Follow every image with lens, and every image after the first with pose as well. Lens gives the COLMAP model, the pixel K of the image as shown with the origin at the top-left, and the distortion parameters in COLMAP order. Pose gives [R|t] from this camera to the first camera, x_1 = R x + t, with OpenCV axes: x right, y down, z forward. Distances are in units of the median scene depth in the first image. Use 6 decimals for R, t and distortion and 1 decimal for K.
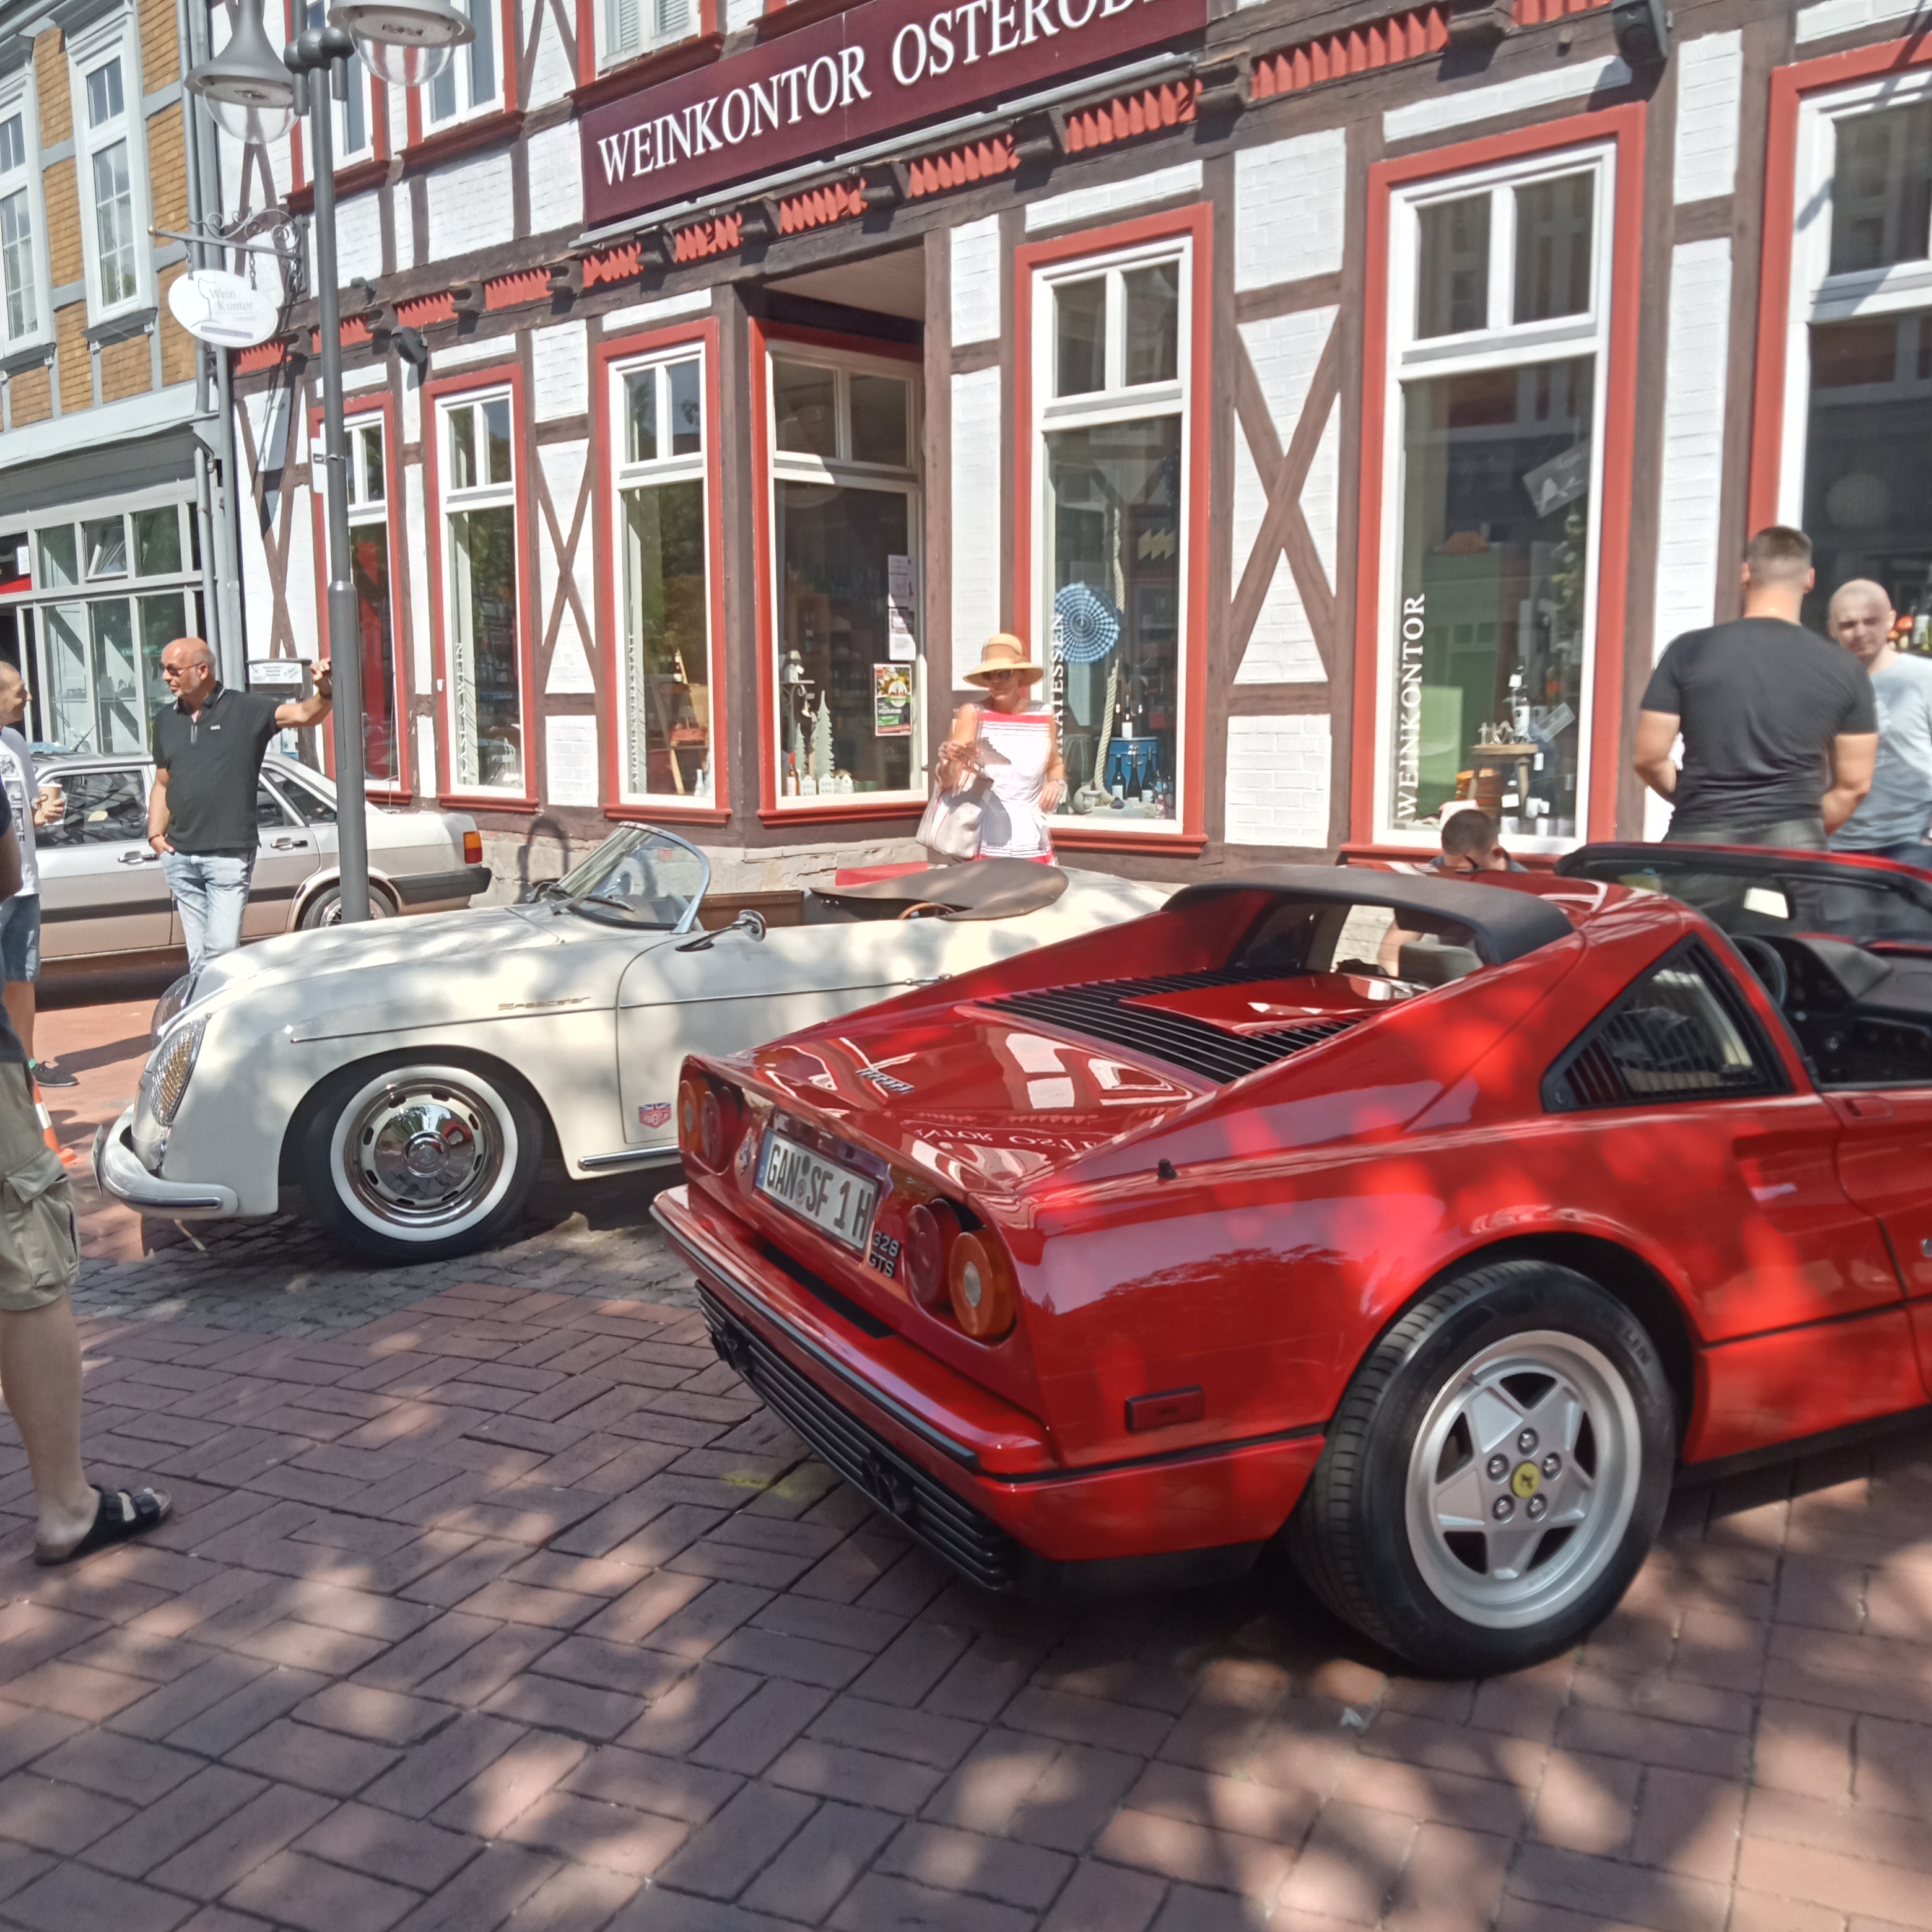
lens RADIAL K [[1903.7, 0, 966.0], [0, 1903.7, 966.0], [0, 0, 1]] dist [0.034454, -0.039733]
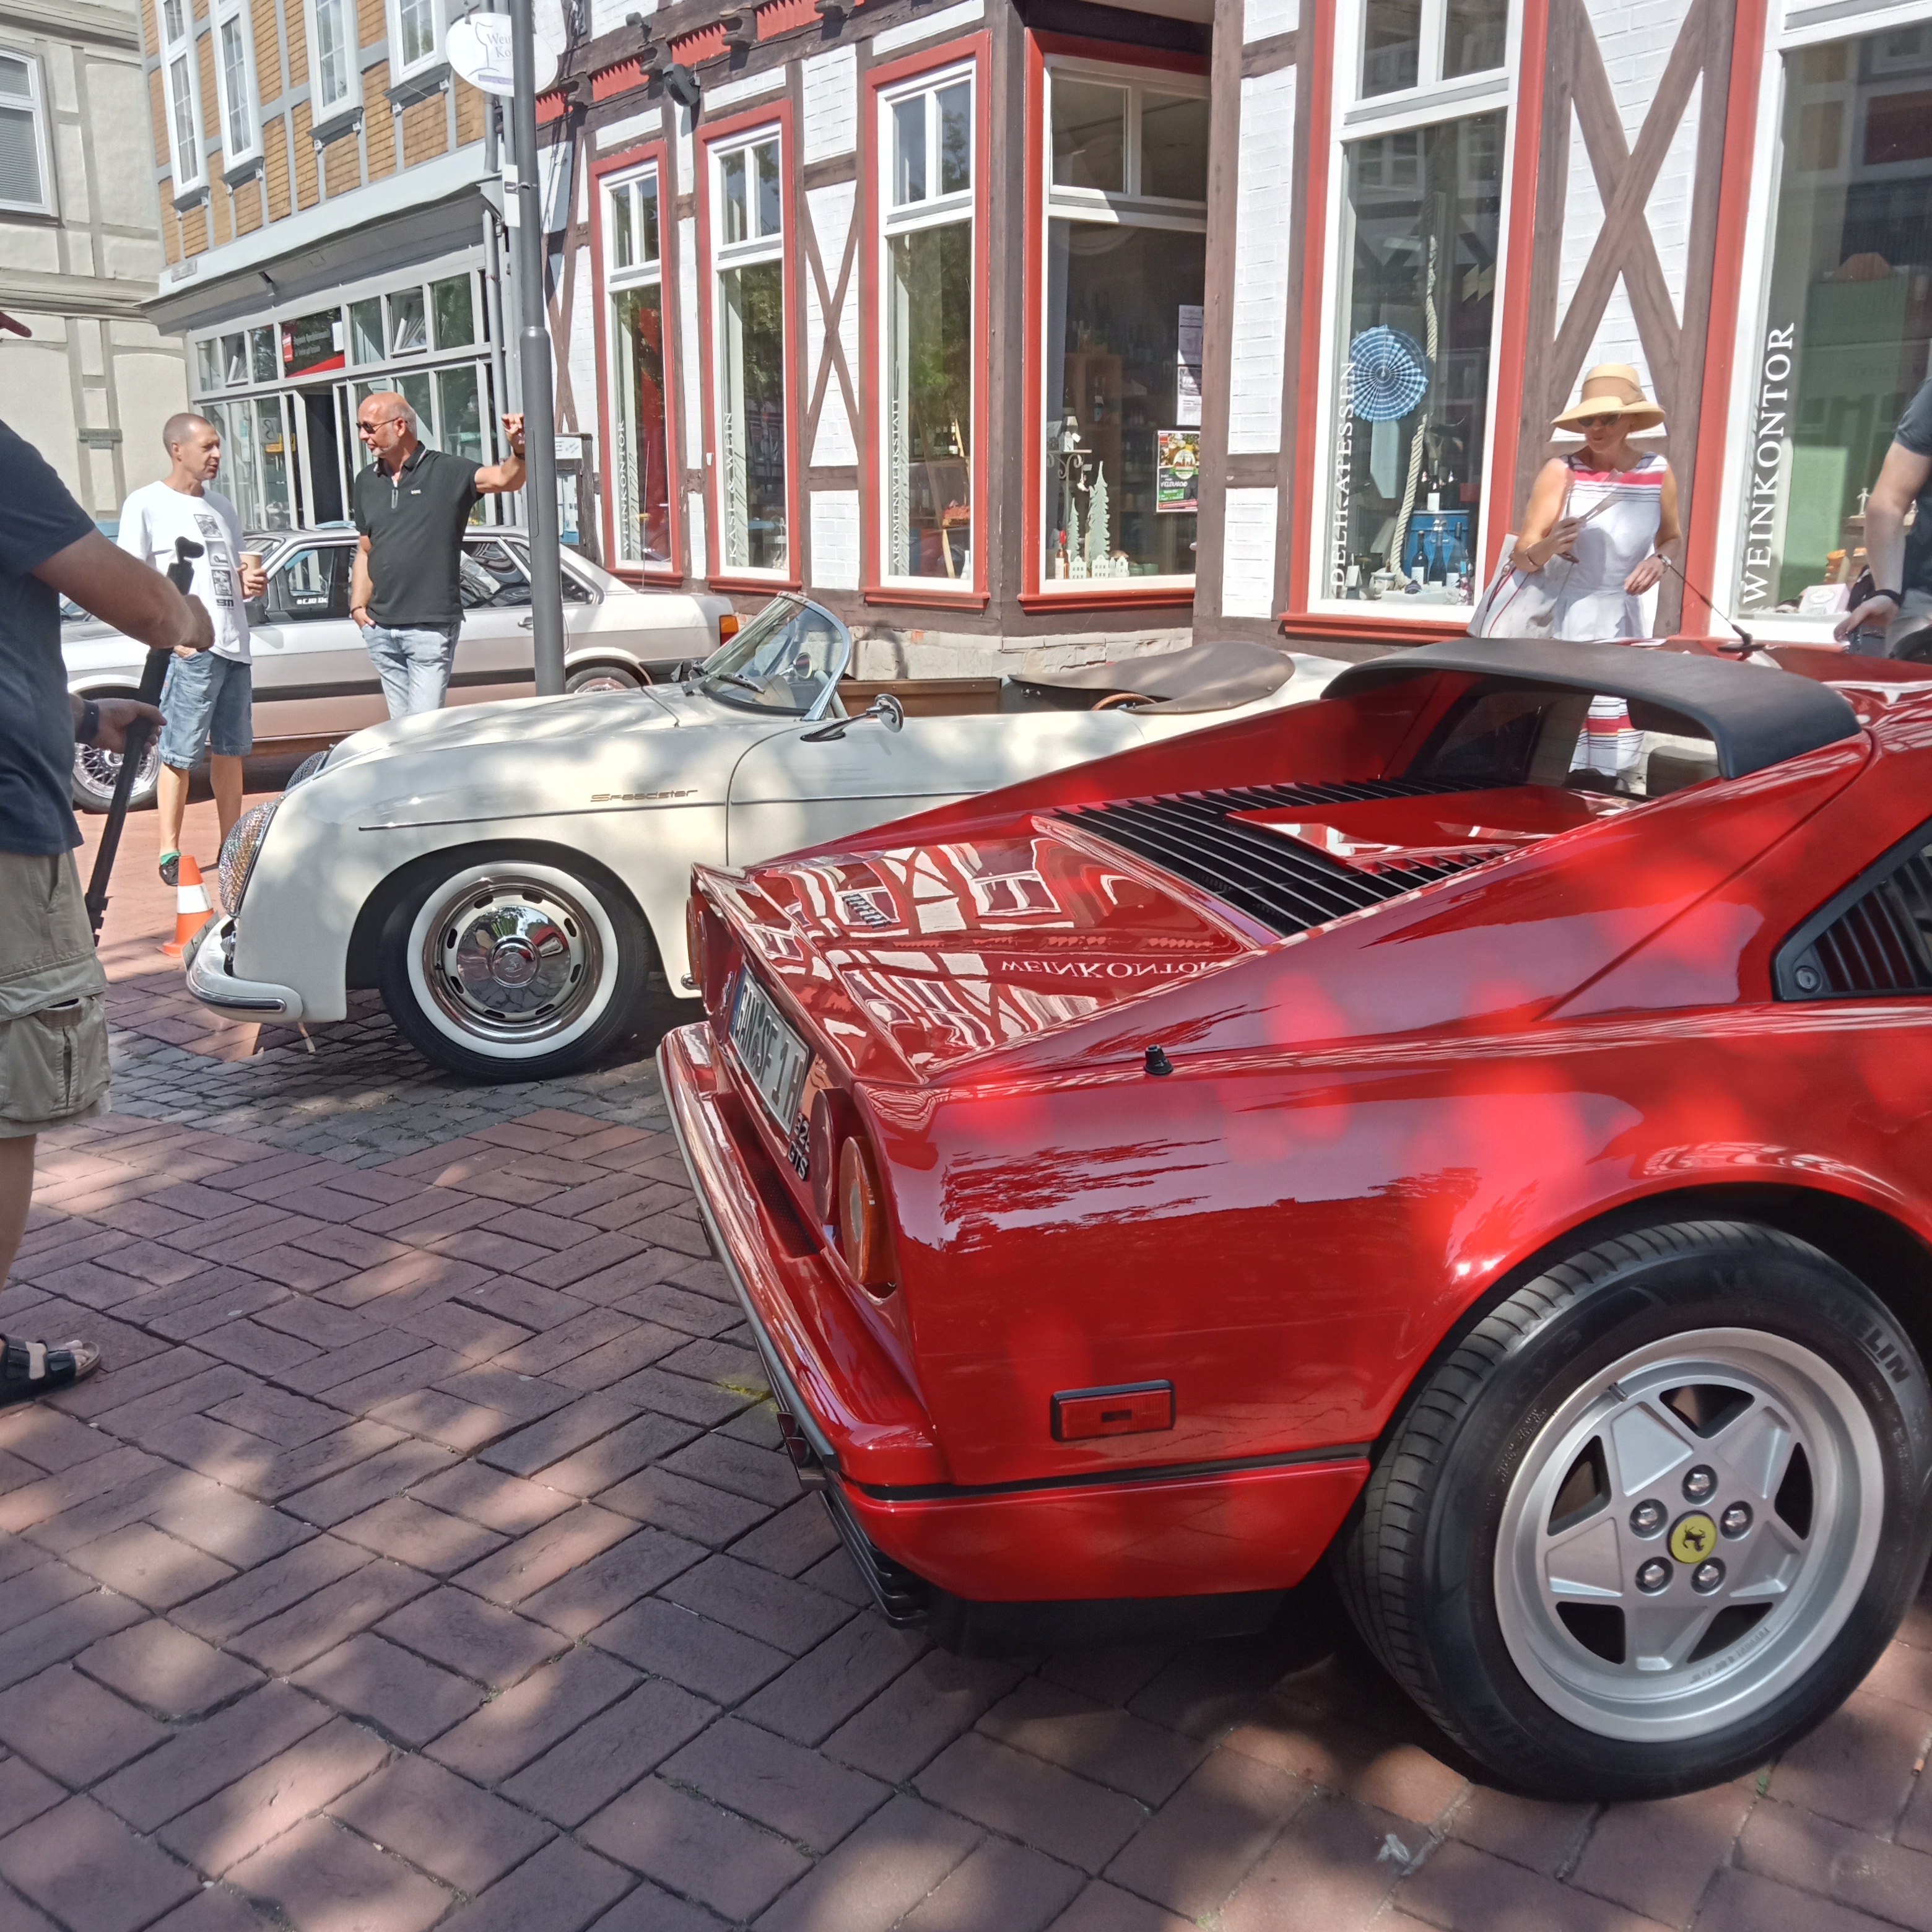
lens RADIAL K [[1903.7, 0, 966.0], [0, 1903.7, 966.0], [0, 0, 1]] dist [0.034454, -0.039733]
pose [[0.981992, 0.046759, -0.183047, 0.049223], [-0.027773, 0.994090, 0.104943, 0.000769], [0.186872, -0.097970, 0.977487, 0.097685]]
